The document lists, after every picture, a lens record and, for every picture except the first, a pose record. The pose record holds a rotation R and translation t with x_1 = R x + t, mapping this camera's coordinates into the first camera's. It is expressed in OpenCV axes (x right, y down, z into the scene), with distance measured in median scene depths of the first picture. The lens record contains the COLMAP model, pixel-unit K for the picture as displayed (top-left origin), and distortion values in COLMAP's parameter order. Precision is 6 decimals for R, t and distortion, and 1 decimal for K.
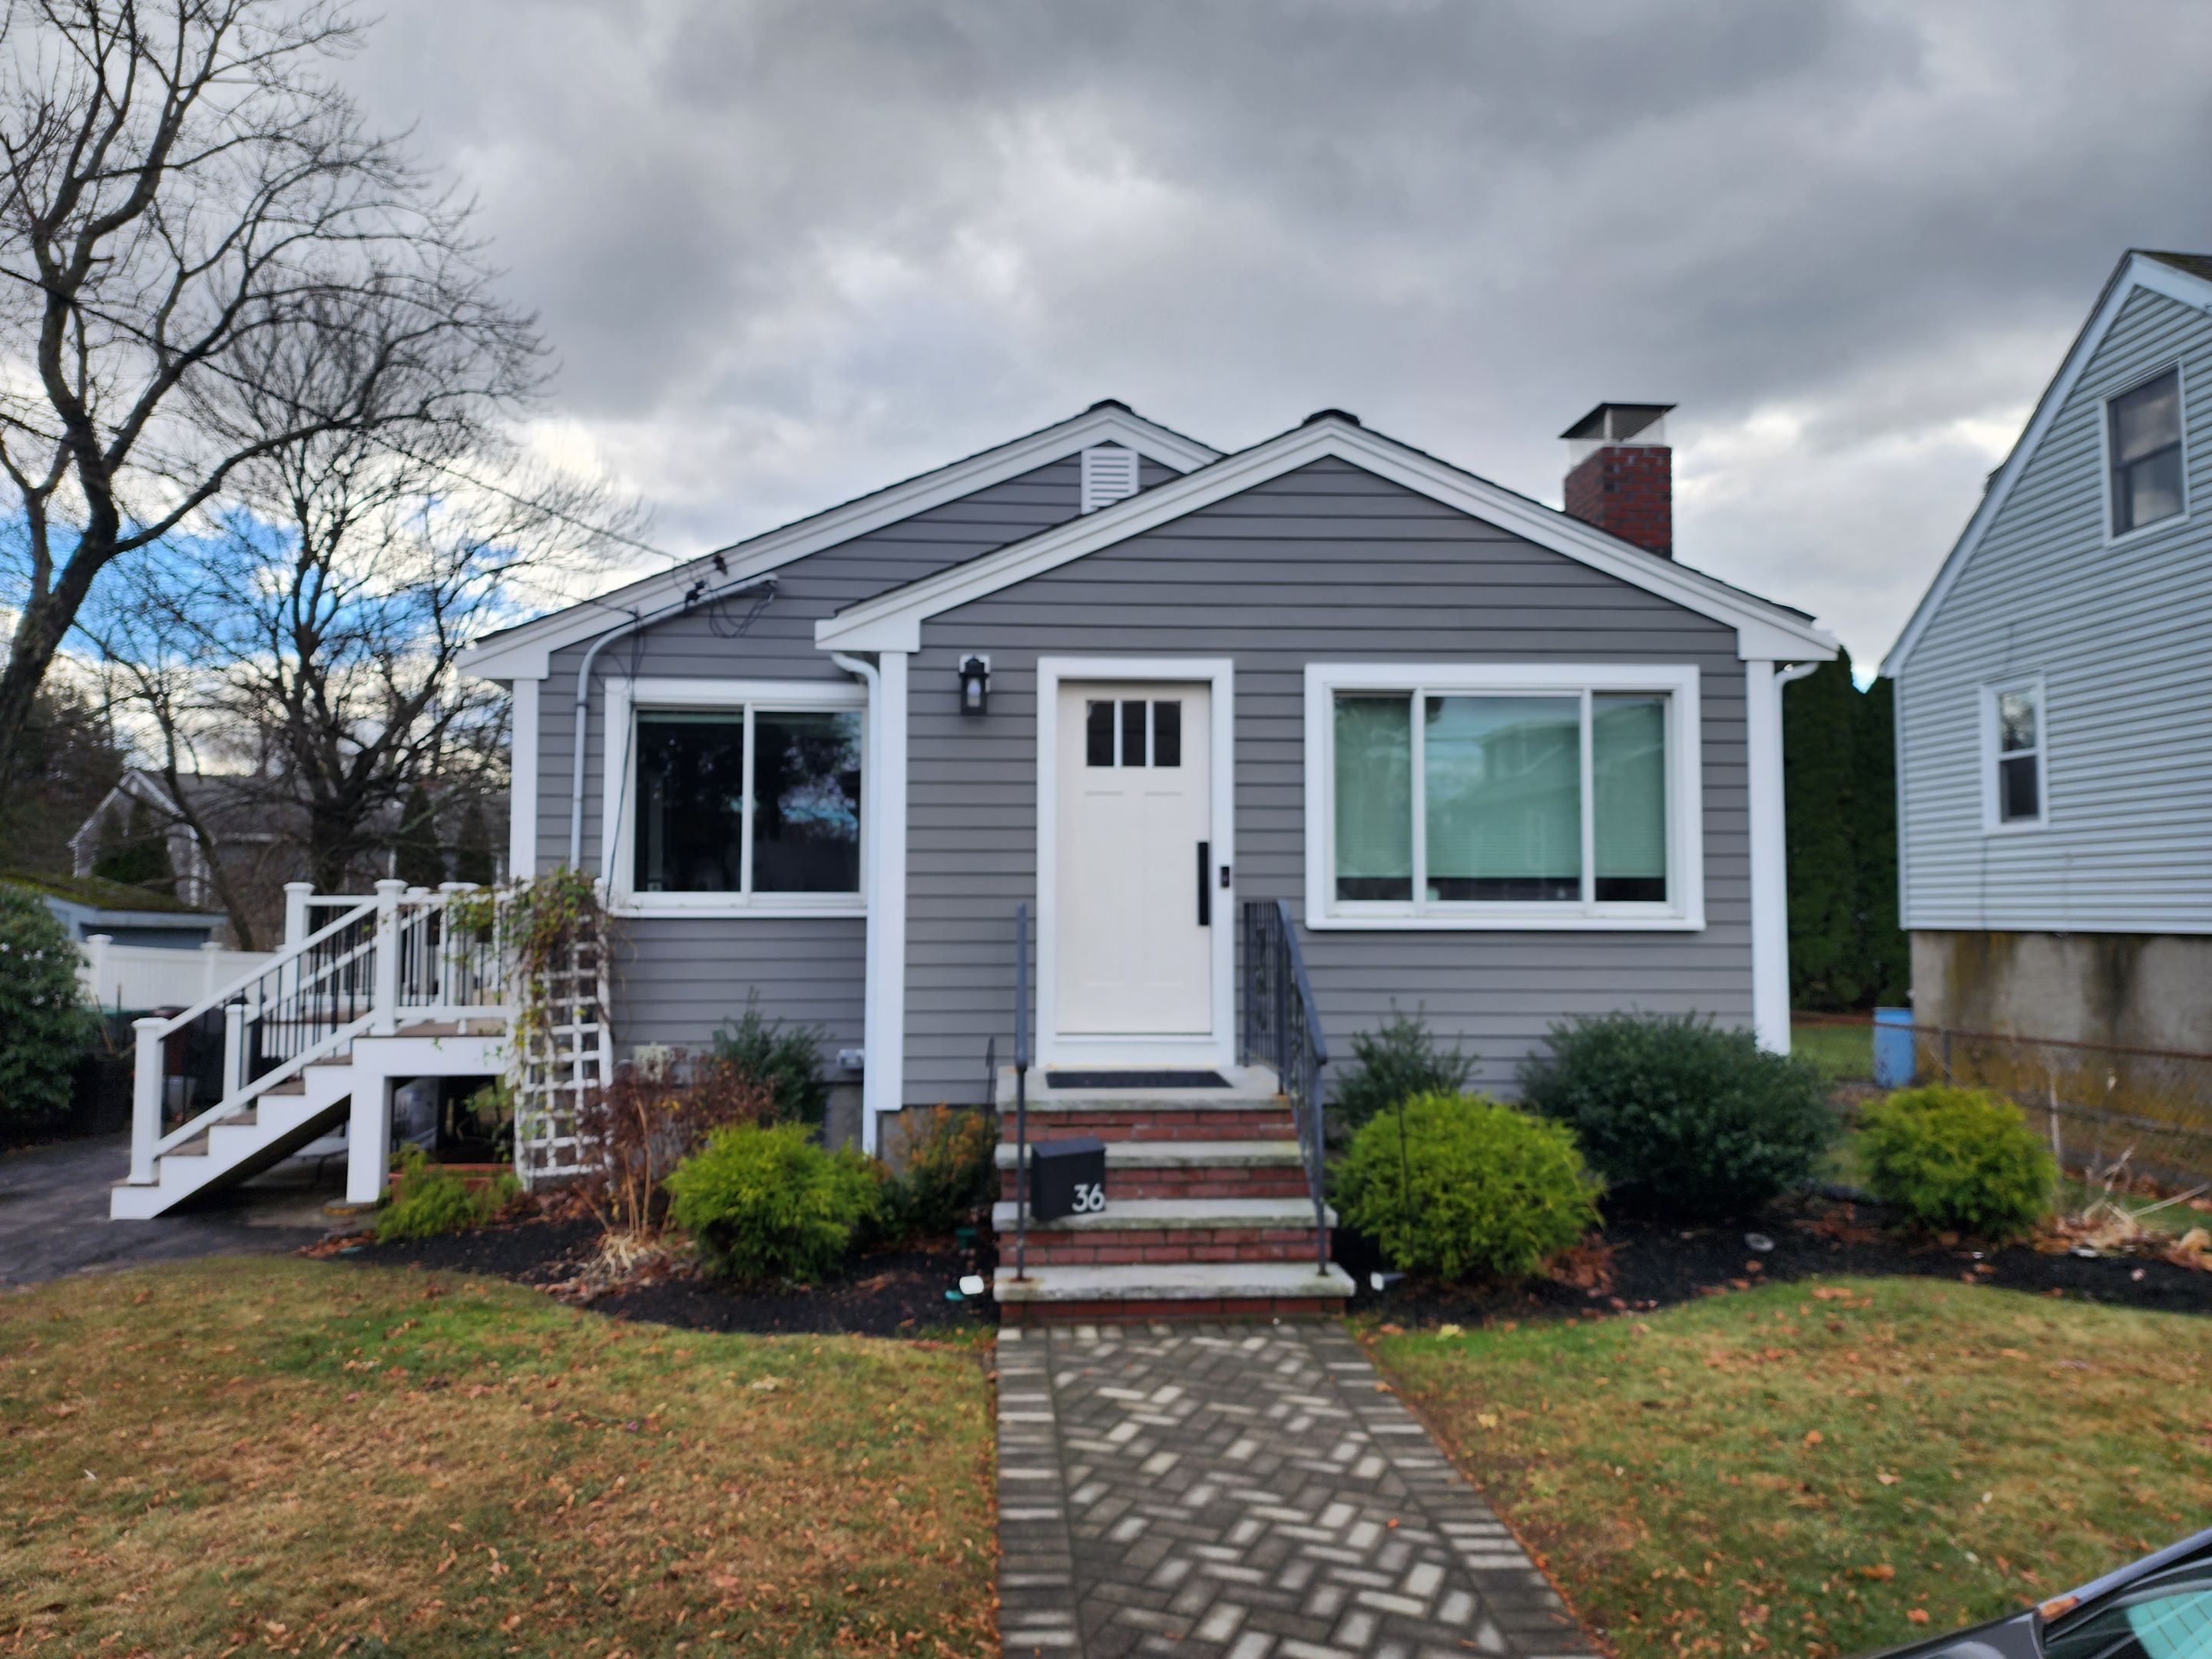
lens RADIAL K [[1474.7, 0, 1105.2], [0, 1474.7, 834.9], [0, 0, 1]] dist [0.050512, -0.032403]
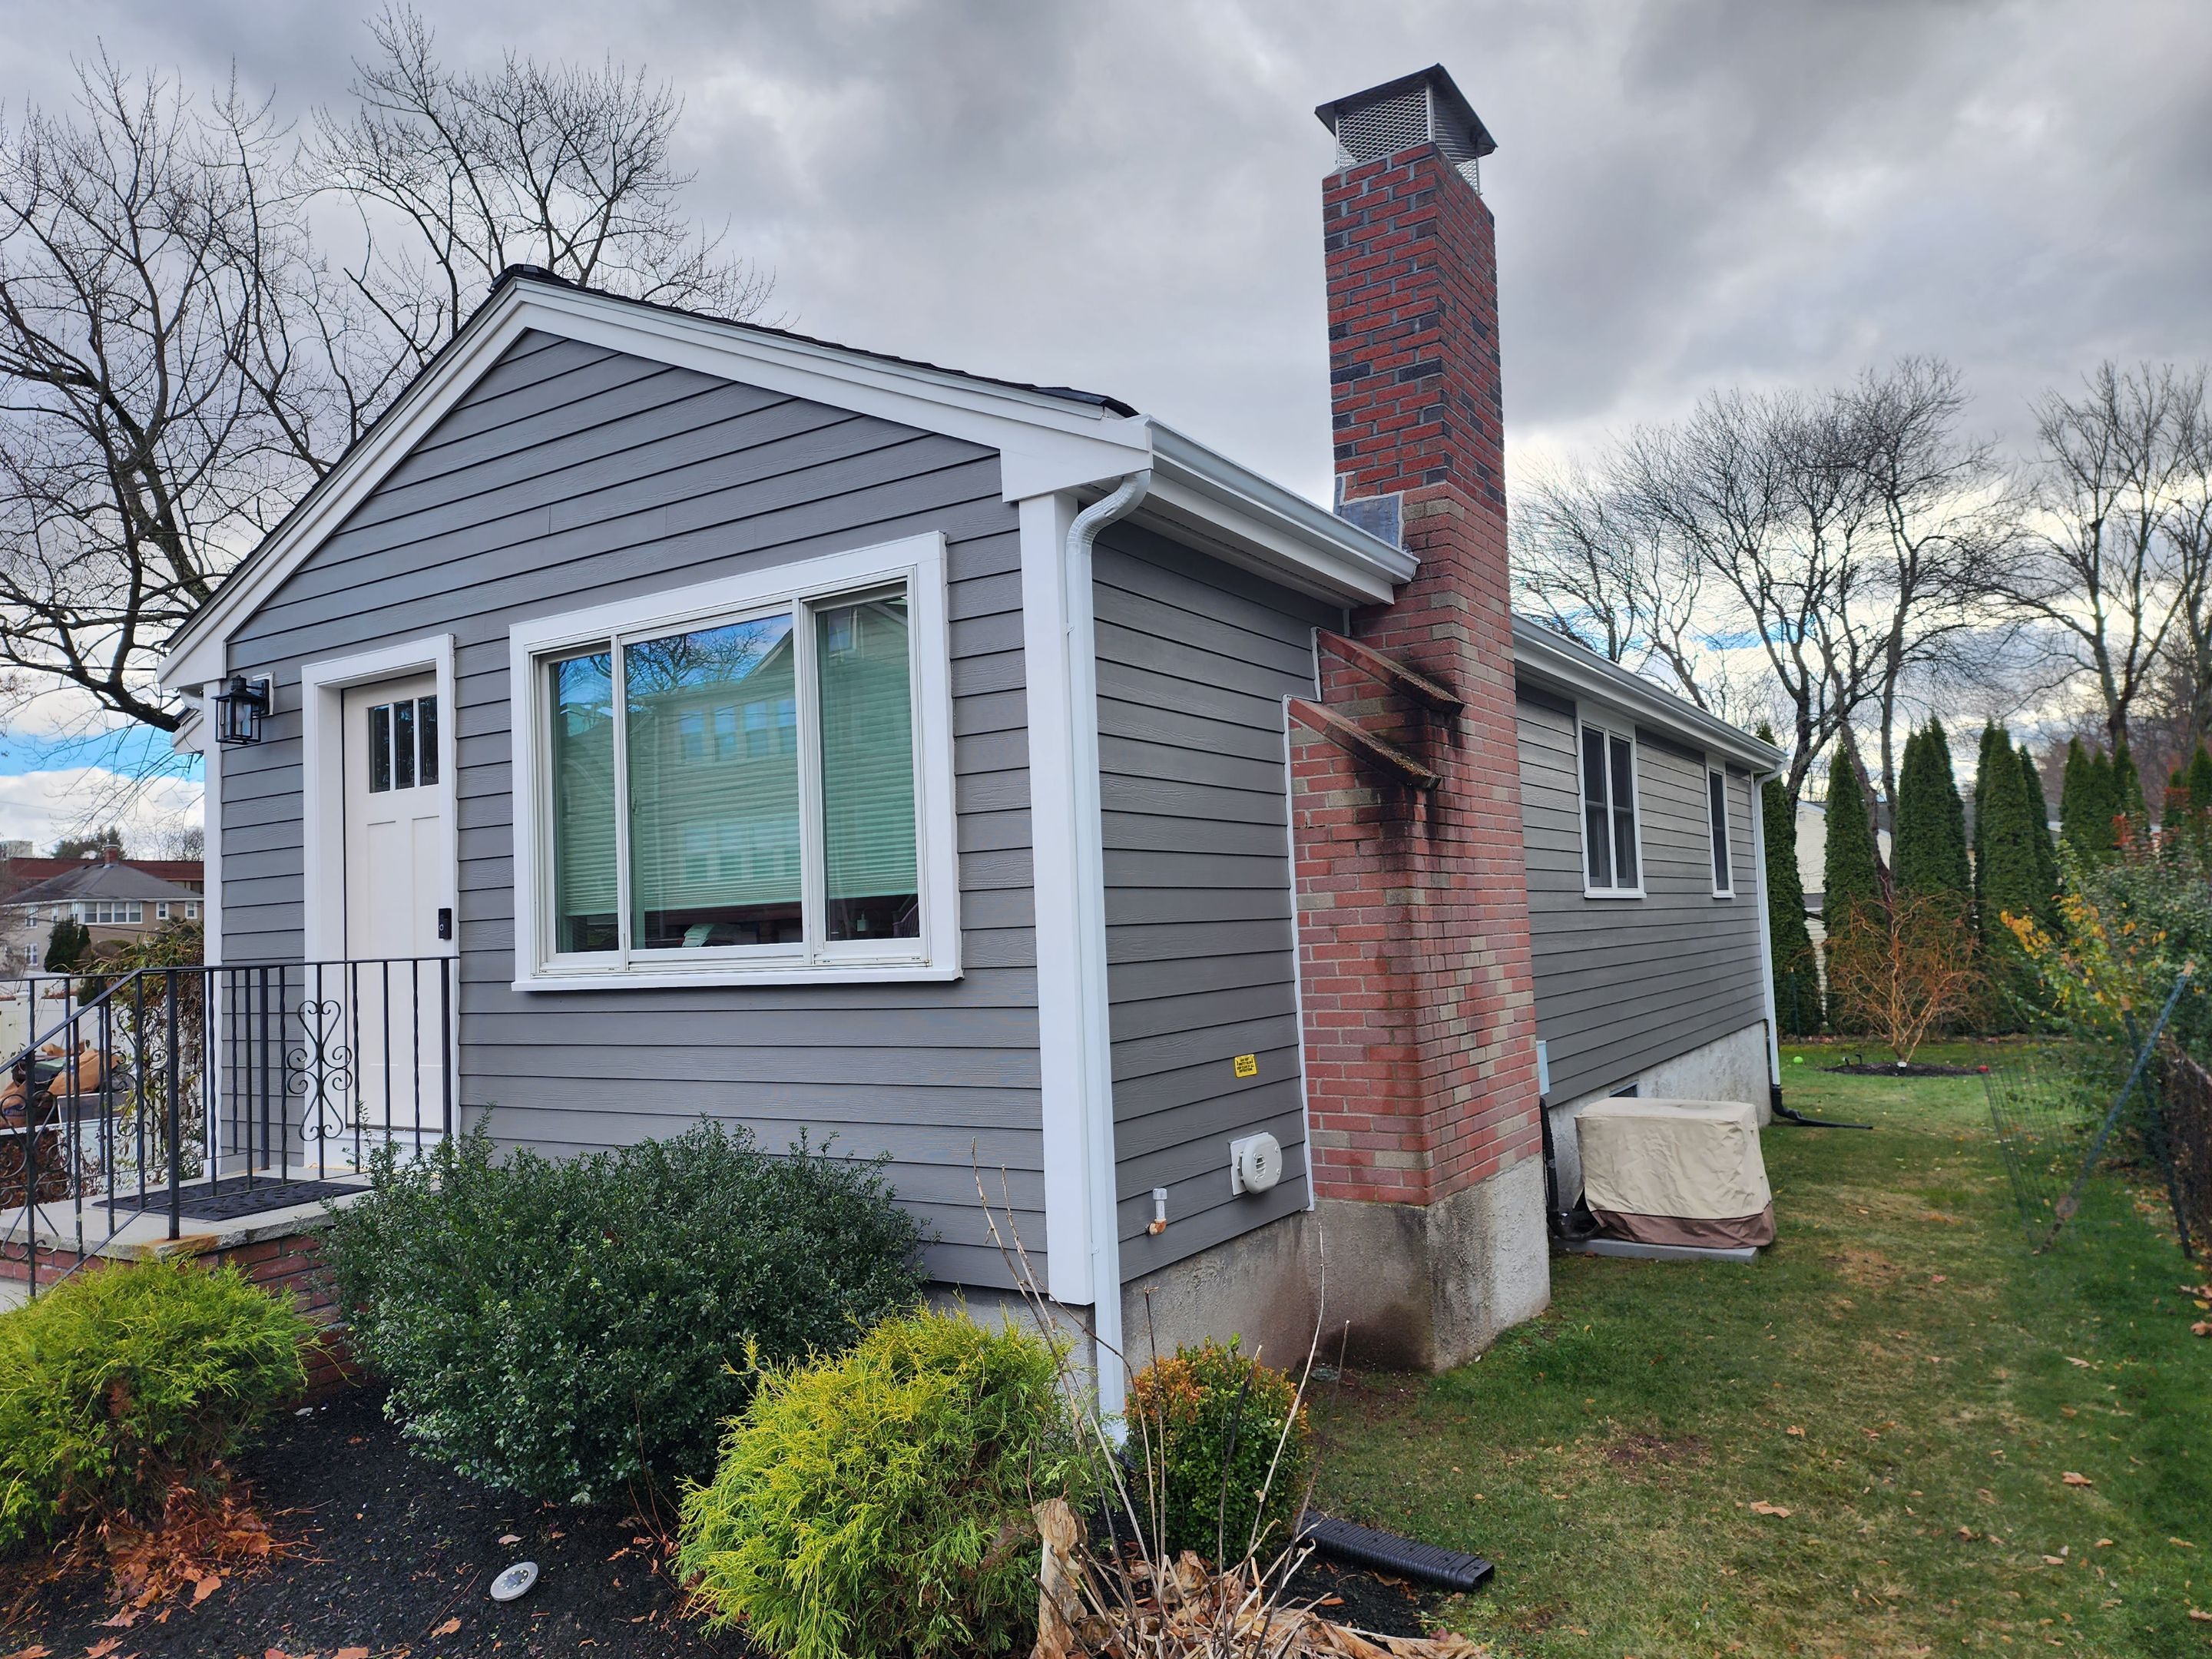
lens RADIAL K [[1474.7, 0, 1105.4], [0, 1474.7, 825.8], [0, 0, 1]] dist [0.050512, -0.032403]
pose [[0.813275, -0.071623, -0.577455, 0.781255], [0.073096, 0.997110, -0.020727, 0.018257], [0.577270, -0.025353, 0.816159, 0.568560]]
